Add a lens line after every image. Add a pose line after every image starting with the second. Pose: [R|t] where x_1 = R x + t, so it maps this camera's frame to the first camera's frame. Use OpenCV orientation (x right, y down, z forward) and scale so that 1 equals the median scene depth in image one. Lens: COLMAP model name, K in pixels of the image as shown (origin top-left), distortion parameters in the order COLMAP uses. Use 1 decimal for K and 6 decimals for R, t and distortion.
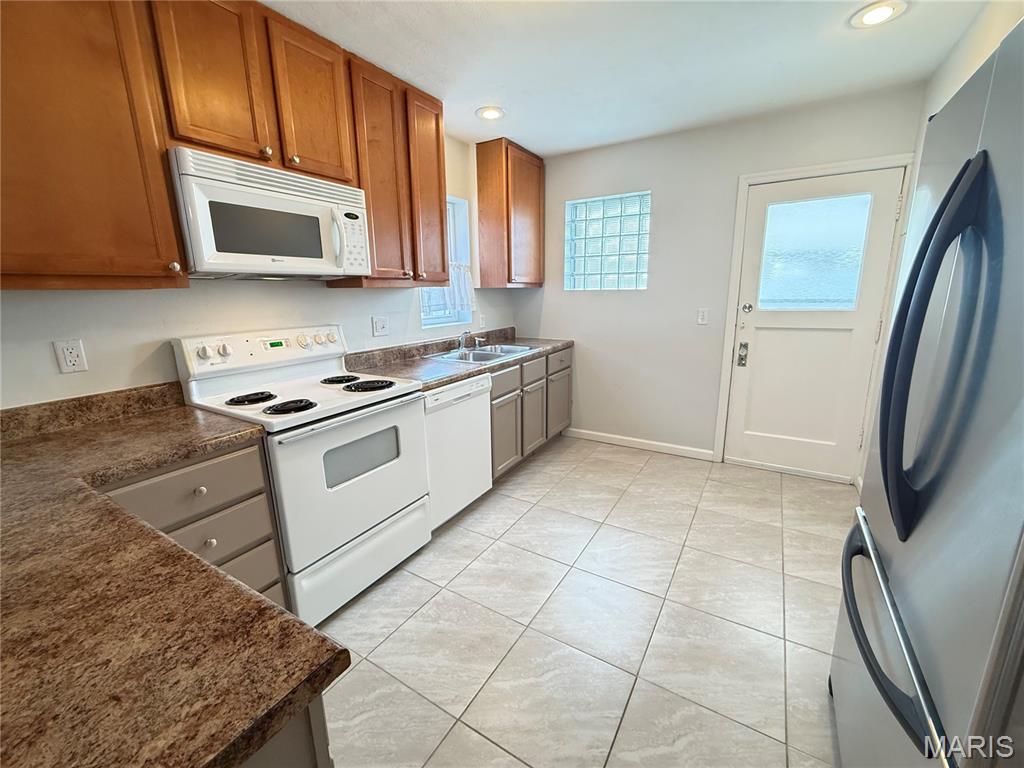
lens RADIAL K [[406.1, 0, 512.7], [0, 406.1, 385.8], [0, 0, 1]] dist [-0.001440, 0.000750]
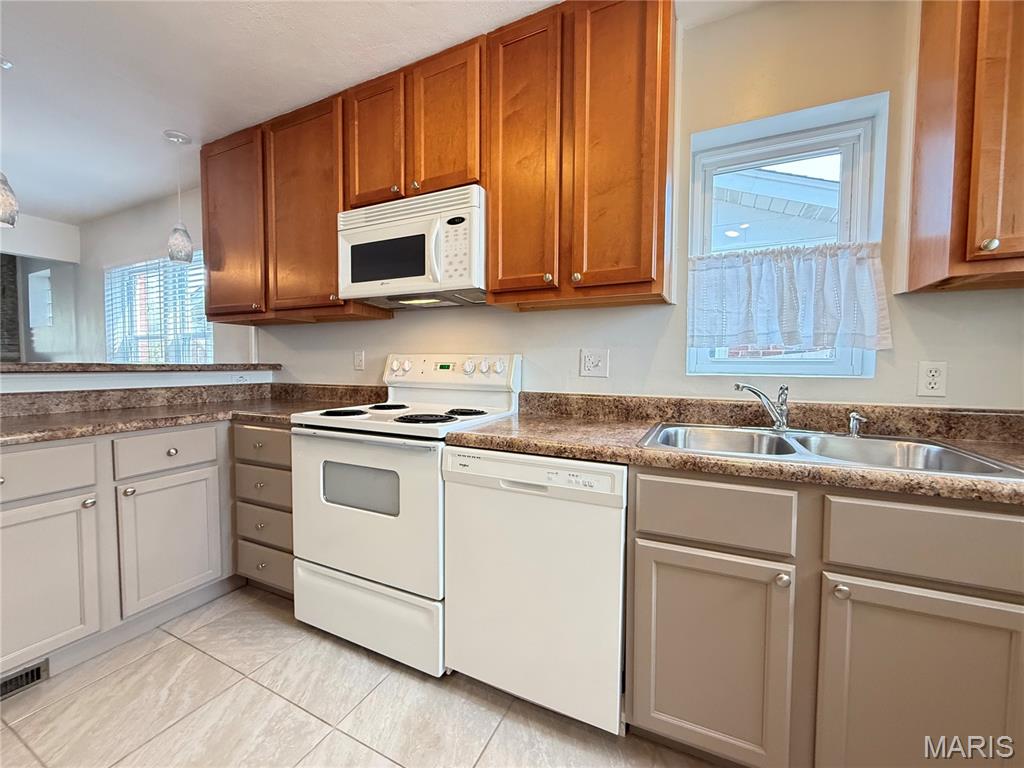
lens RADIAL K [[406.1, 0, 504.4], [0, 406.1, 383.1], [0, 0, 1]] dist [-0.001440, 0.000750]
pose [[0.110167, 0.066815, -0.991665, 0.447675], [-0.230932, 0.972154, 0.039845, -0.132715], [0.966713, 0.224618, 0.122529, 0.988108]]
